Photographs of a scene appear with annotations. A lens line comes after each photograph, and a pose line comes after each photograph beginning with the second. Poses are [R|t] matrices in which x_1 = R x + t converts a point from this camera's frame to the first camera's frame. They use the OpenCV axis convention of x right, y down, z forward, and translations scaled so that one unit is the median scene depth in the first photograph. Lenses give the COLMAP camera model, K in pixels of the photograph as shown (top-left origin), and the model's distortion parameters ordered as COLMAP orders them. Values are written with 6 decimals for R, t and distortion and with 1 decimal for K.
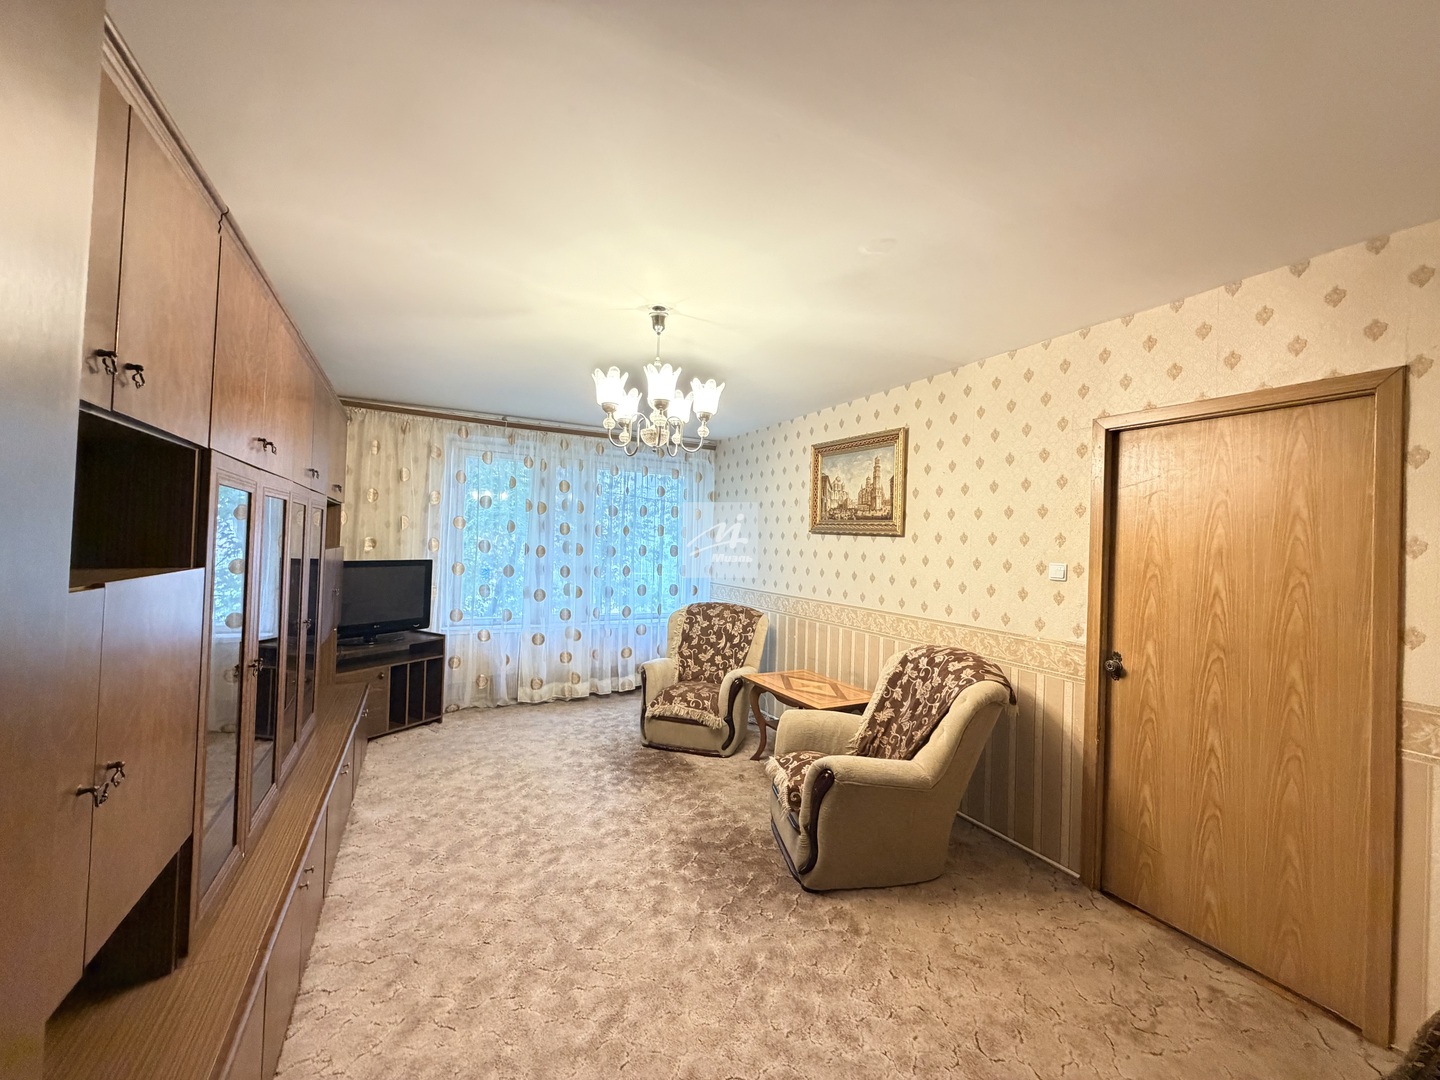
lens RADIAL K [[573.3, 0, 716.1], [0, 573.3, 538.0], [0, 0, 1]] dist [-0.000901, 0.000399]
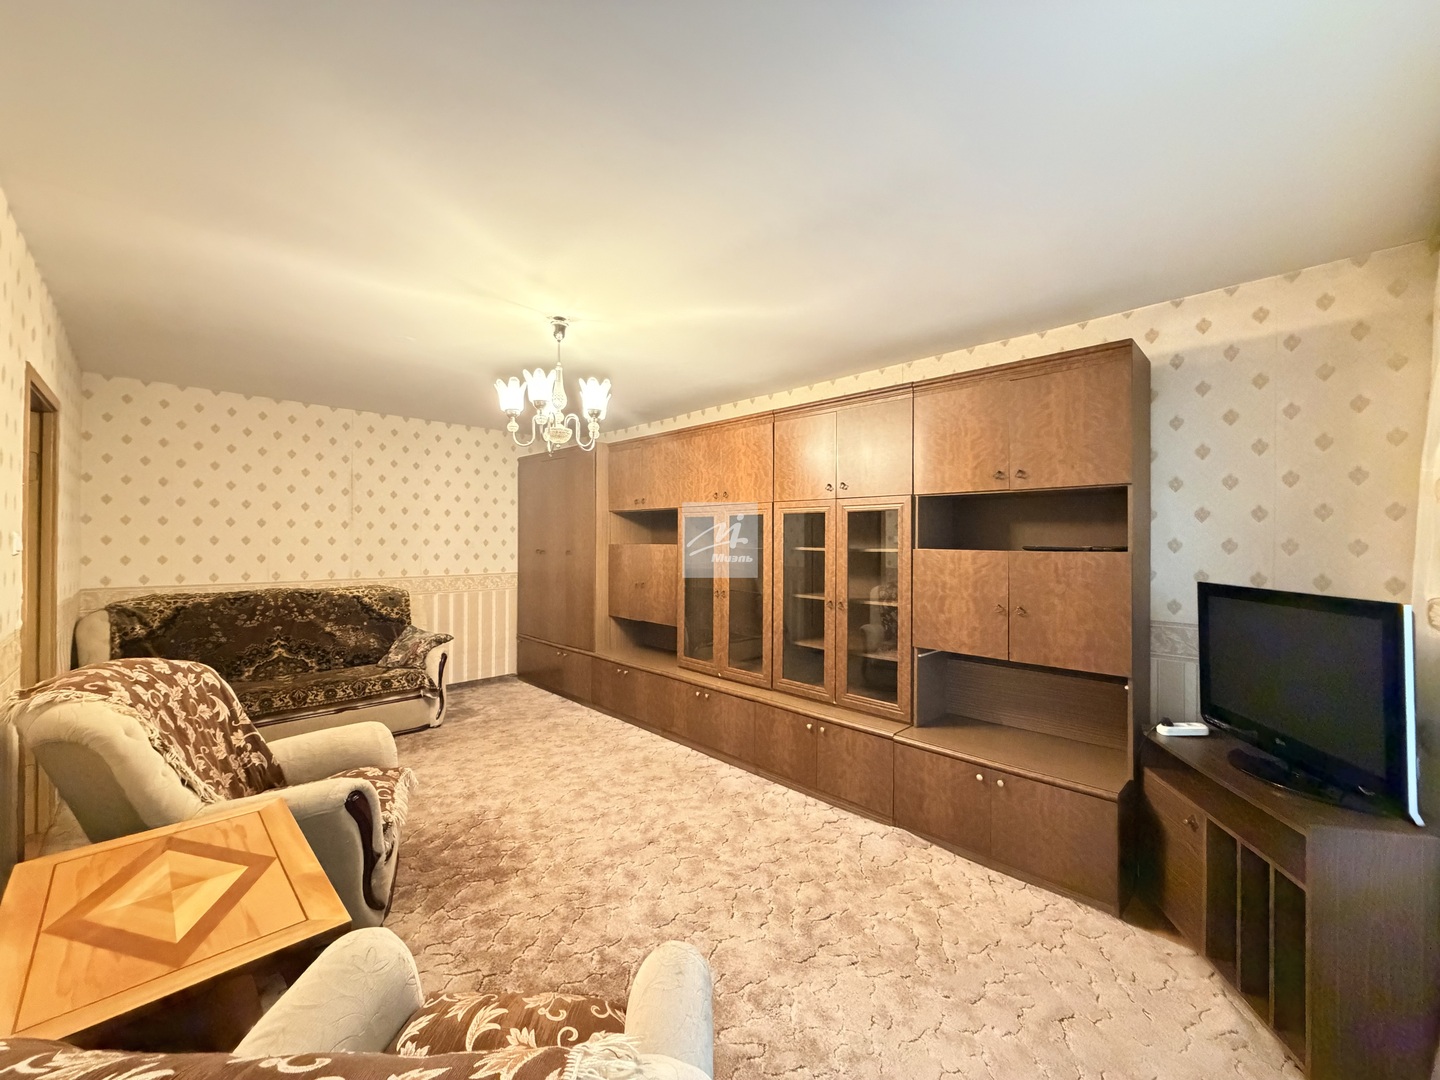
lens RADIAL K [[573.3, 0, 716.3], [0, 573.3, 538.7], [0, 0, 1]] dist [-0.000901, 0.000399]
pose [[-0.954395, -0.038408, -0.296065, -0.054541], [-0.034220, 0.999228, -0.019314, 0.027157], [0.296579, -0.008302, -0.954972, 1.531530]]
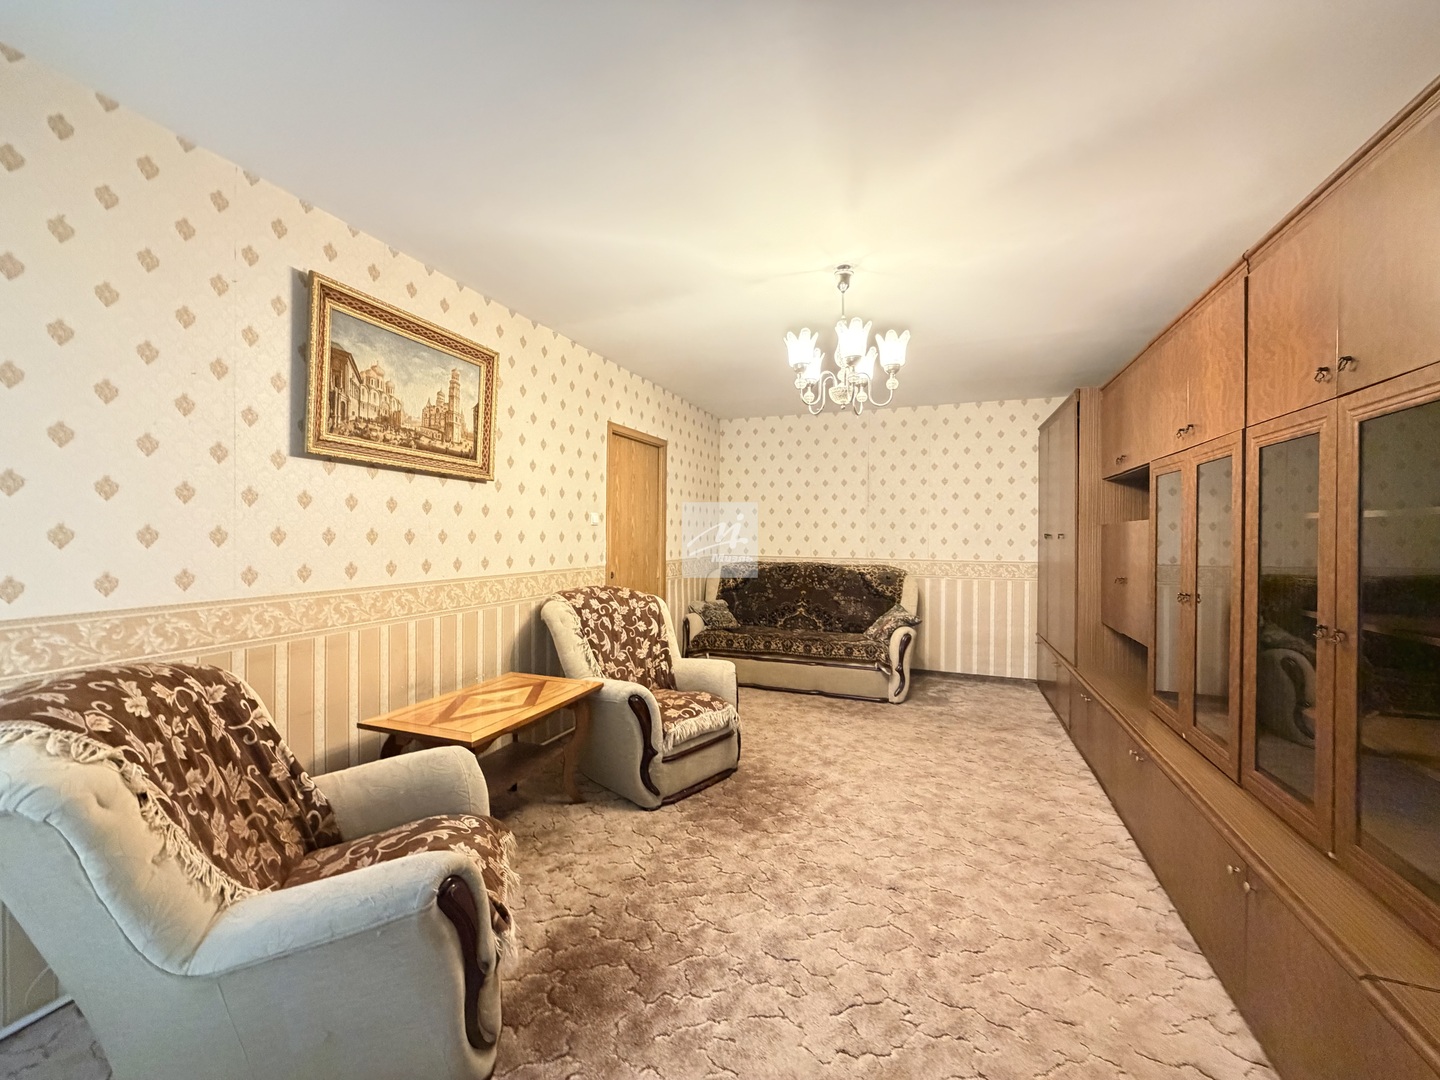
lens RADIAL K [[573.3, 0, 716.0], [0, 573.3, 537.9], [0, 0, 1]] dist [-0.000901, 0.000399]
pose [[-0.660882, -0.043484, 0.749229, -0.522792], [-0.035577, 0.999013, 0.026600, 0.043726], [-0.749646, -0.009076, -0.661777, 1.312456]]
